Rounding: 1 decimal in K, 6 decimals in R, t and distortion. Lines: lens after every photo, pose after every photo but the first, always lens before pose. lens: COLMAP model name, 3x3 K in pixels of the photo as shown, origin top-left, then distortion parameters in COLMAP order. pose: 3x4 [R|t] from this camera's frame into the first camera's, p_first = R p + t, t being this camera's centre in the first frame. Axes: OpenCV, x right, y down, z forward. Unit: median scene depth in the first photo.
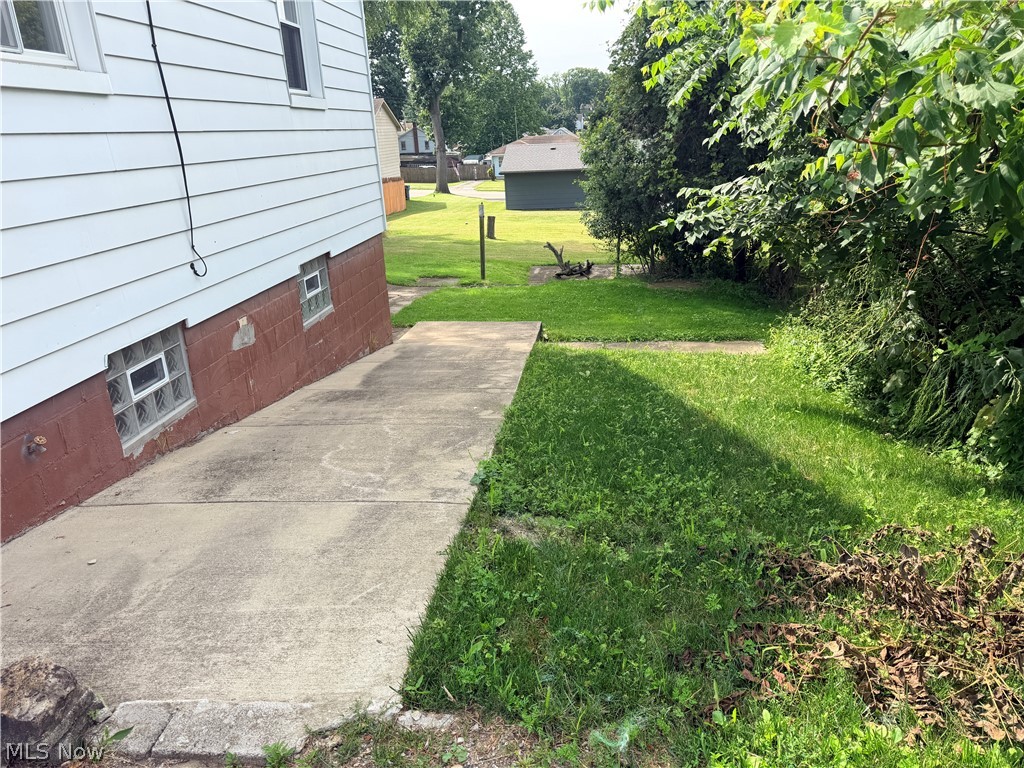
lens RADIAL K [[707.5, 0, 518.4], [0, 707.5, 377.7], [0, 0, 1]] dist [0.086935, -0.130147]
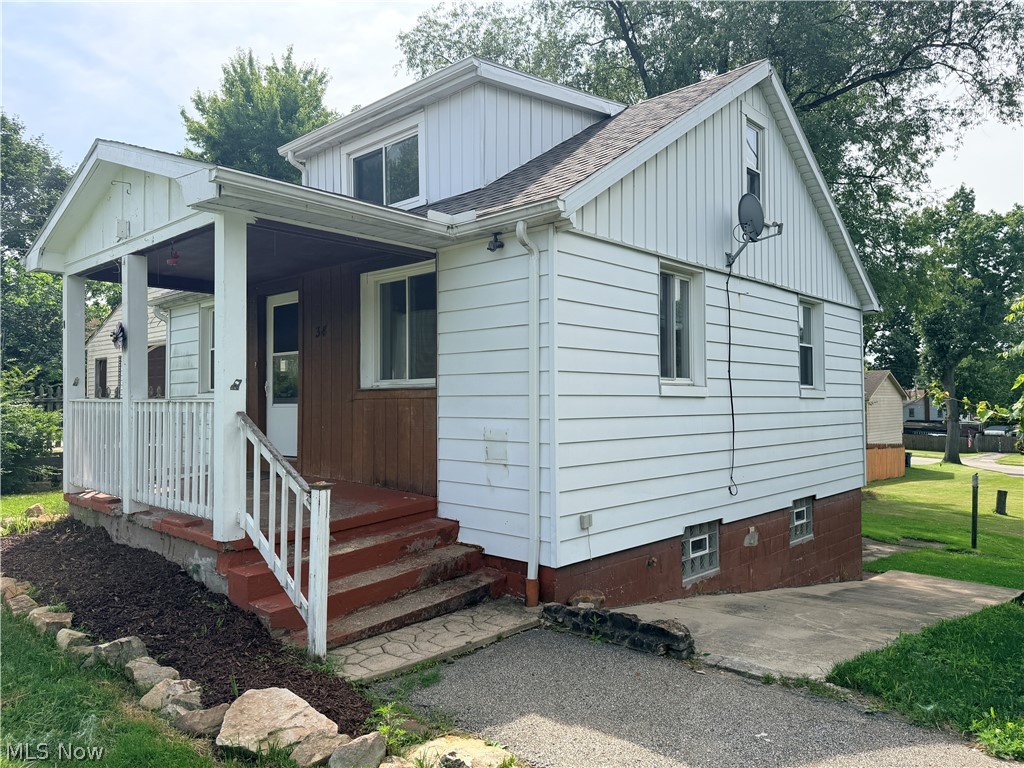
lens RADIAL K [[707.5, 0, 518.4], [0, 707.5, 377.7], [0, 0, 1]] dist [0.086935, -0.130147]
pose [[0.791237, 0.017121, -0.611270, 0.123510], [-0.226825, 0.936515, -0.267375, 0.112662], [0.567885, 0.350209, 0.744889, -0.439705]]
